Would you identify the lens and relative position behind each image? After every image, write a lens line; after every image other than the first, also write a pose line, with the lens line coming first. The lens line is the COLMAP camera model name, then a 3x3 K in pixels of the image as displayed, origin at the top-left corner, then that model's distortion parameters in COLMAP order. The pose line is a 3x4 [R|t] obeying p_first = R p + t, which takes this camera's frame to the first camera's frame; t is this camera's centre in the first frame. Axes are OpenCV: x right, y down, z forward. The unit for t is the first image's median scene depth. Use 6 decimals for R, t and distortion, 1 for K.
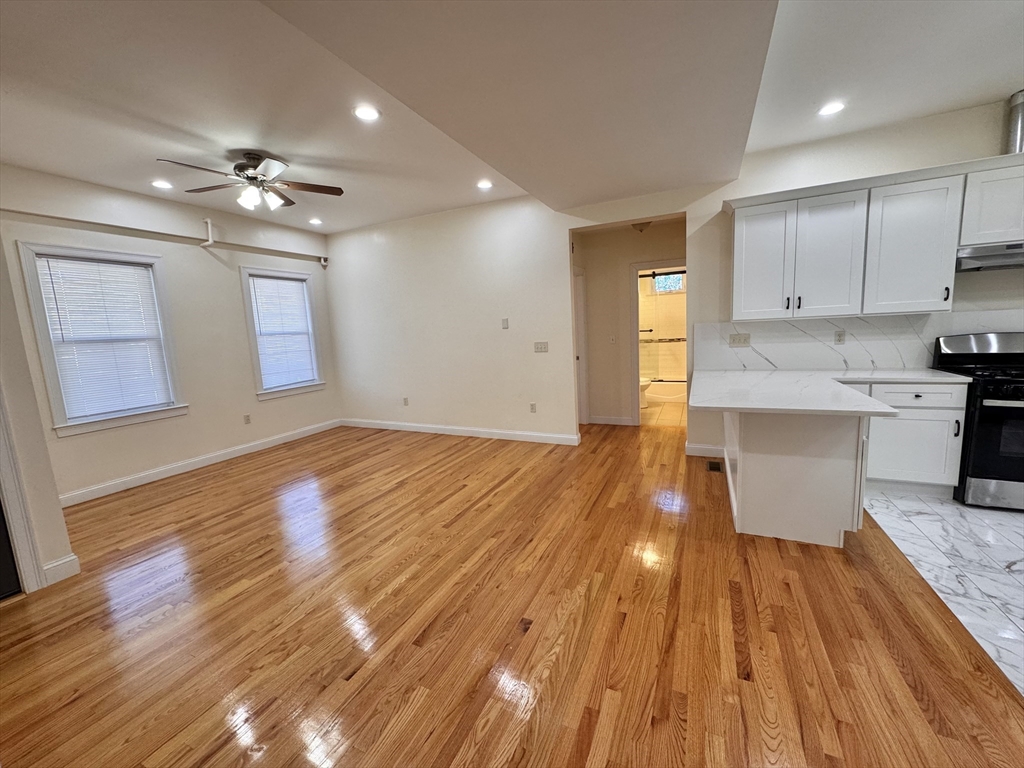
lens RADIAL K [[405.1, 0, 509.0], [0, 405.1, 380.9], [0, 0, 1]] dist [-0.000931, 0.000343]
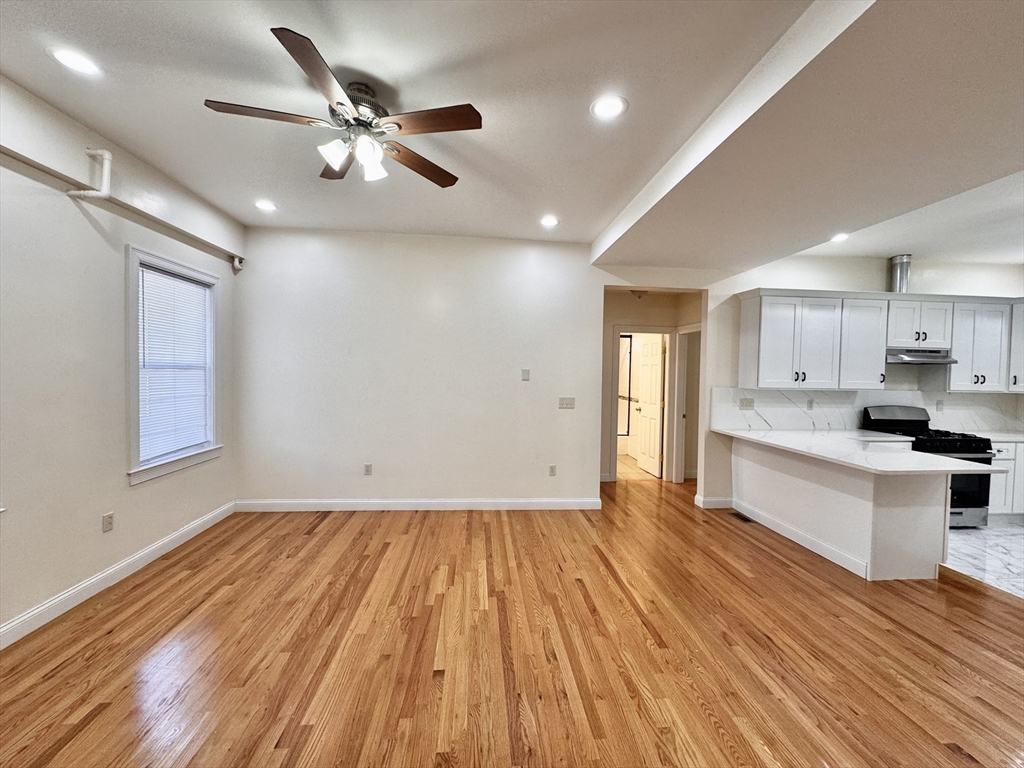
lens RADIAL K [[405.1, 0, 510.9], [0, 405.1, 382.6], [0, 0, 1]] dist [-0.000931, 0.000343]
pose [[0.861831, 0.051396, 0.504584, -0.550145], [0.004376, 0.994062, -0.108727, -0.033433], [-0.507176, 0.095912, 0.856489, 0.304267]]
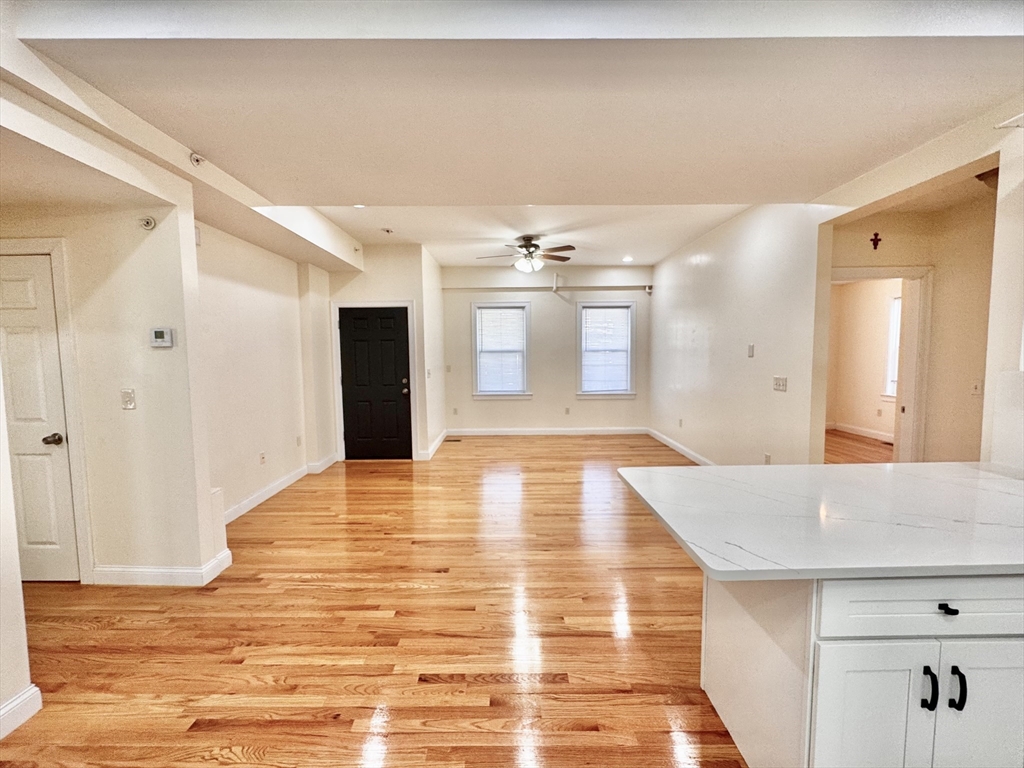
lens RADIAL K [[405.1, 0, 514.8], [0, 405.1, 384.1], [0, 0, 1]] dist [-0.000931, 0.000343]
pose [[0.438636, 0.118050, -0.890878, 0.599167], [-0.130151, 0.989228, 0.067000, -0.077493], [0.889190, 0.086560, 0.449275, 0.236772]]
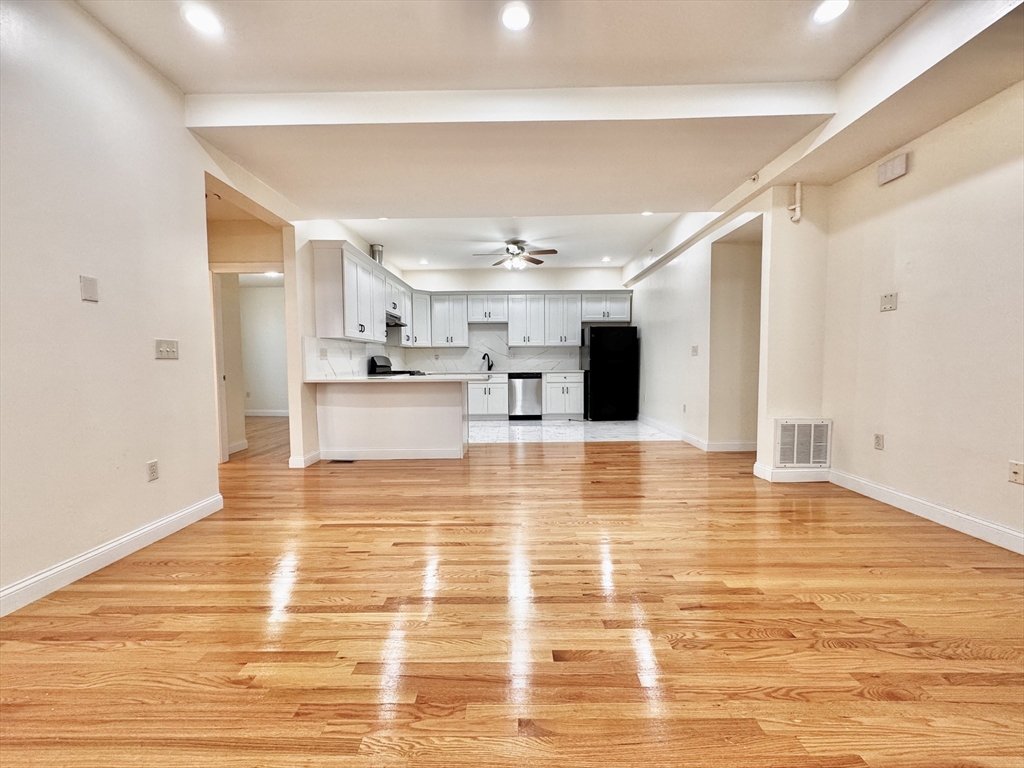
lens RADIAL K [[405.1, 0, 512.4], [0, 405.1, 382.6], [0, 0, 1]] dist [-0.000931, 0.000343]
pose [[-0.419947, 0.007130, 0.907521, -0.663853], [0.148200, 0.987085, 0.060823, -0.006829], [-0.895367, 0.160037, -0.415580, 0.911690]]
